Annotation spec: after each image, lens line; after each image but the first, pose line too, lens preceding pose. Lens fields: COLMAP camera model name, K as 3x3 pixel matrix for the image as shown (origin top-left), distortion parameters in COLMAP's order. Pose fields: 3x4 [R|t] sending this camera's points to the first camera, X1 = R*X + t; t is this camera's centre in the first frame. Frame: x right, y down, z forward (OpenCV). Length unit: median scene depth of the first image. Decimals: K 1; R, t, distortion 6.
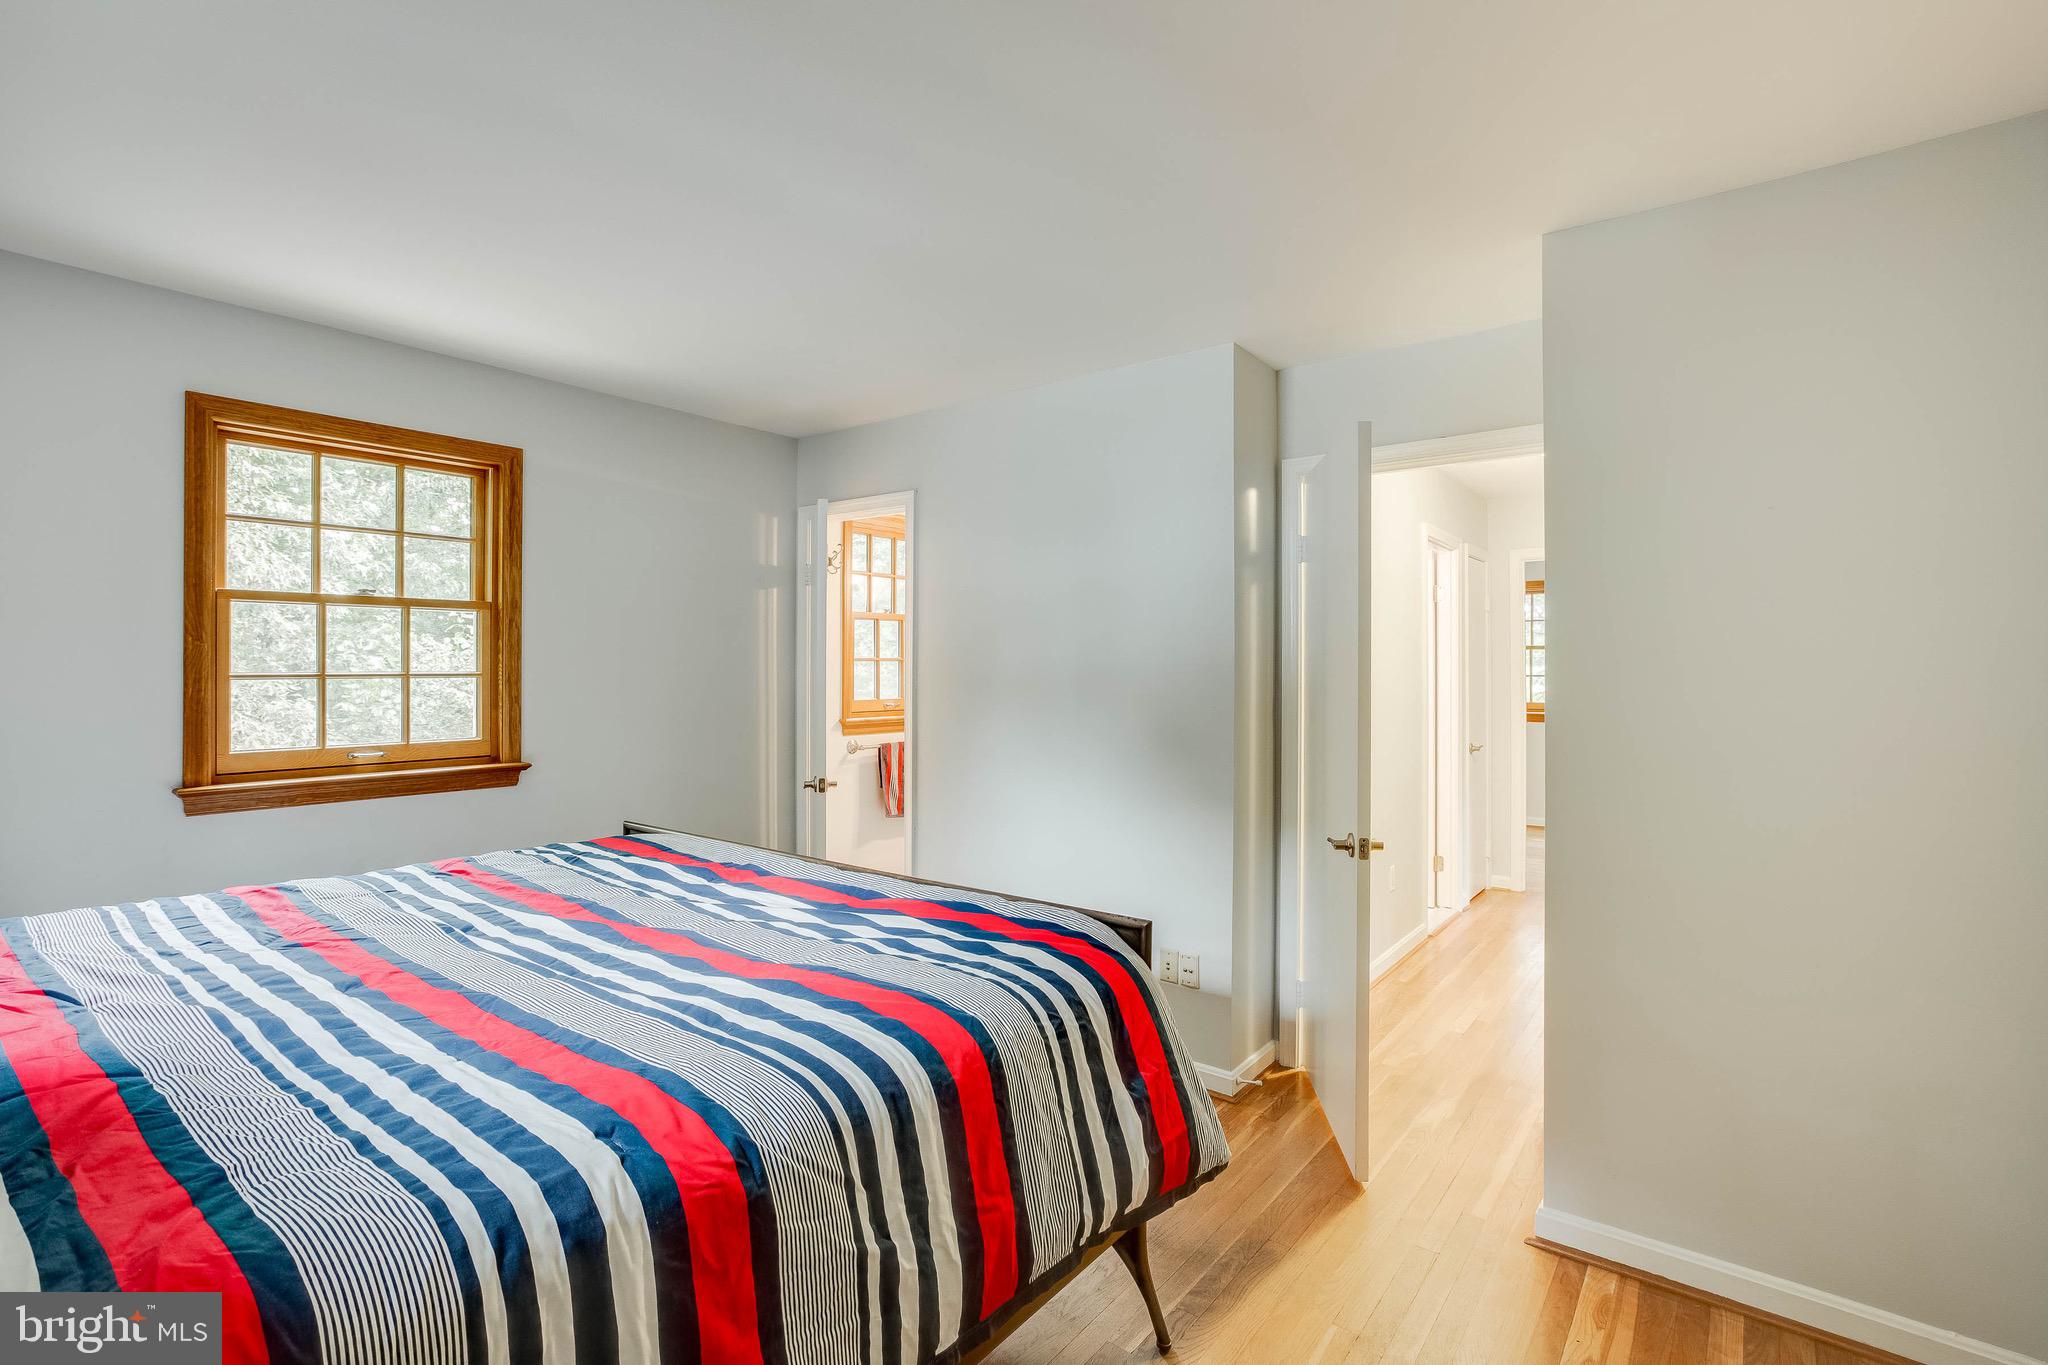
lens RADIAL K [[941.9, 0, 1017.8], [0, 941.9, 671.1], [0, 0, 1]] dist [-0.017978, 0.008416]
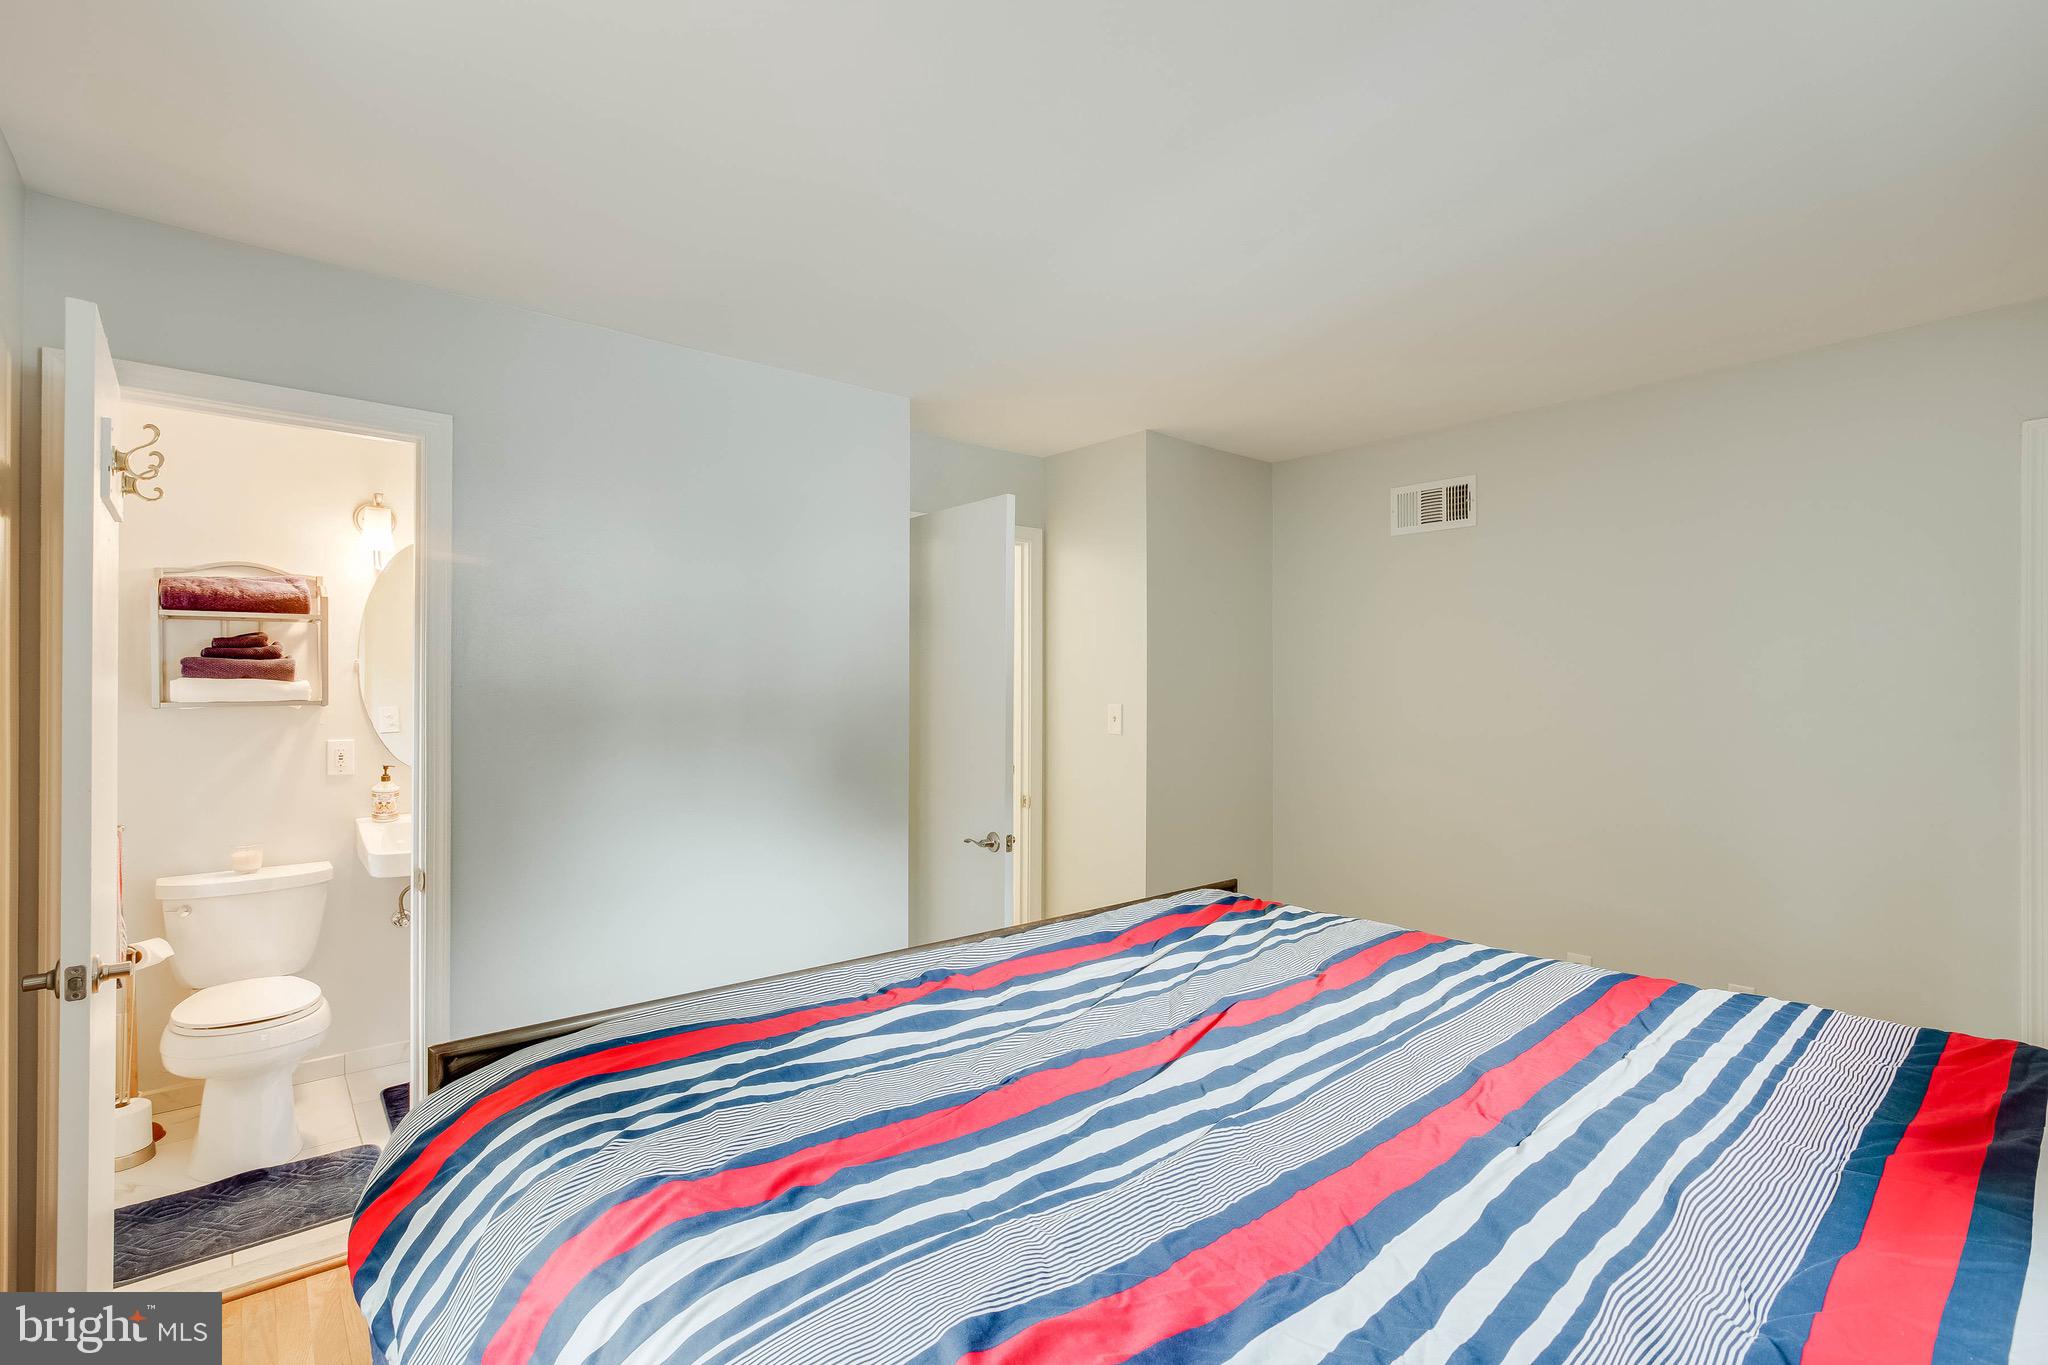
lens RADIAL K [[941.9, 0, 1026.0], [0, 941.9, 692.0], [0, 0, 1]] dist [-0.017978, 0.008416]
pose [[0.194108, 0.018125, 0.980813, -1.637168], [0.003820, 0.999808, -0.019232, 0.017377], [-0.980973, 0.007480, 0.194001, 1.335971]]
